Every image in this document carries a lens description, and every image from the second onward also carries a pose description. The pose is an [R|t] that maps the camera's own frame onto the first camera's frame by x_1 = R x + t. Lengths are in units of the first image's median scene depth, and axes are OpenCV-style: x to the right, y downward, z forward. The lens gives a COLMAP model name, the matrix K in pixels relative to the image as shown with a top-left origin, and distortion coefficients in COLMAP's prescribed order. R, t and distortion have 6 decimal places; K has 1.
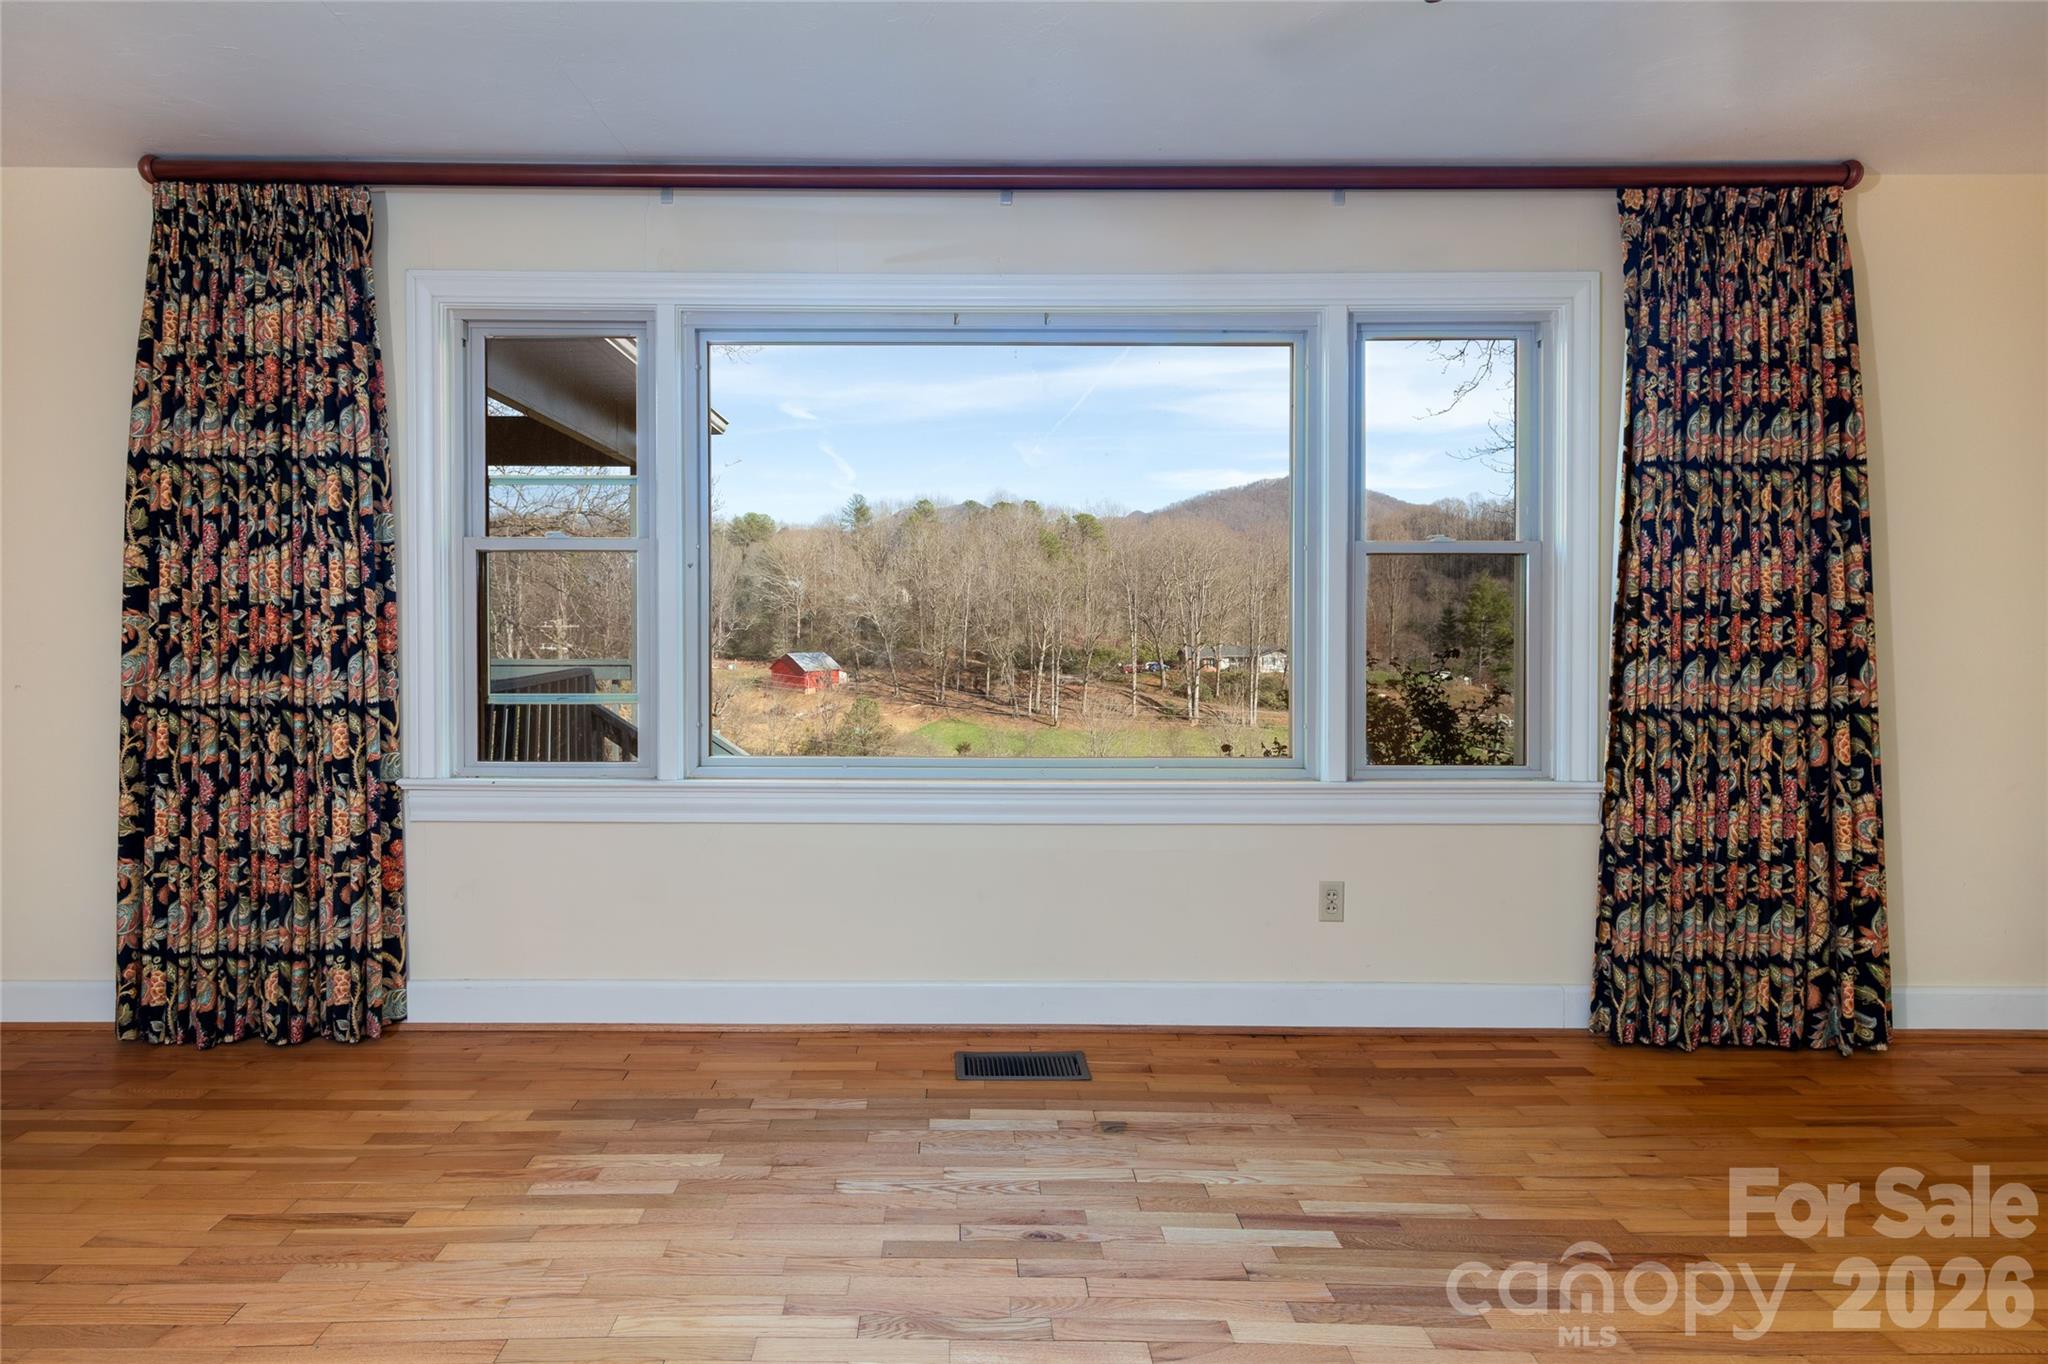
lens RADIAL K [[1065.6, 0, 1027.1], [0, 1065.6, 639.7], [0, 0, 1]] dist [0.004035, 0.000117]
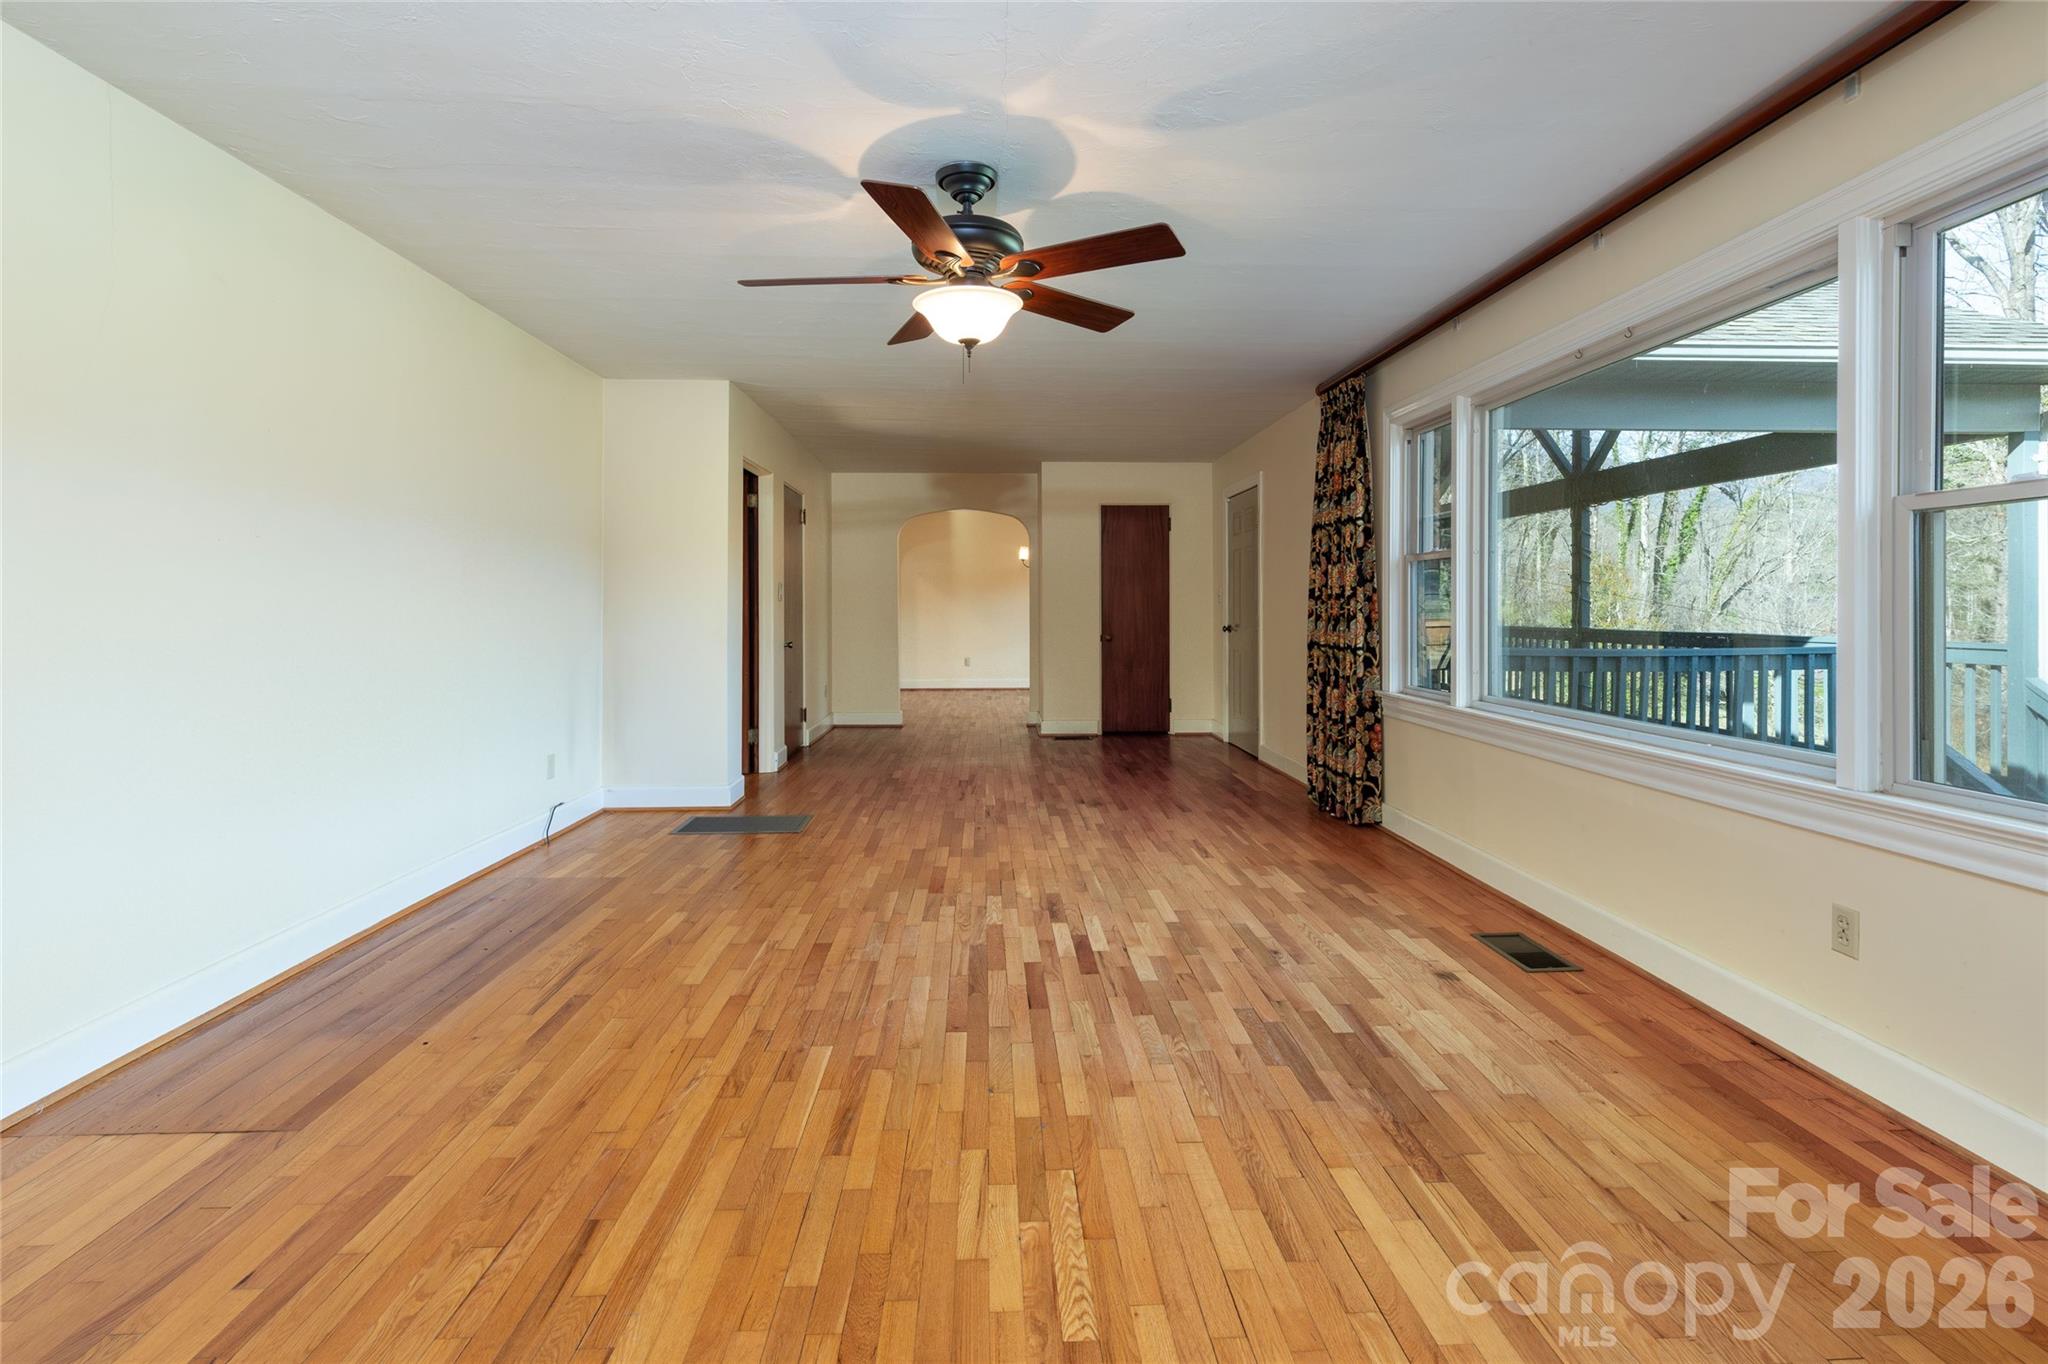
lens RADIAL K [[929.6, 0, 1027.5], [0, 929.6, 617.2], [0, 0, 1]] dist [-0.000633, -0.000125]
pose [[0.047278, 0.004651, -0.998871, 0.966357], [-0.000514, 0.999989, 0.004632, -0.001750], [0.998882, 0.000294, 0.047280, 0.326923]]
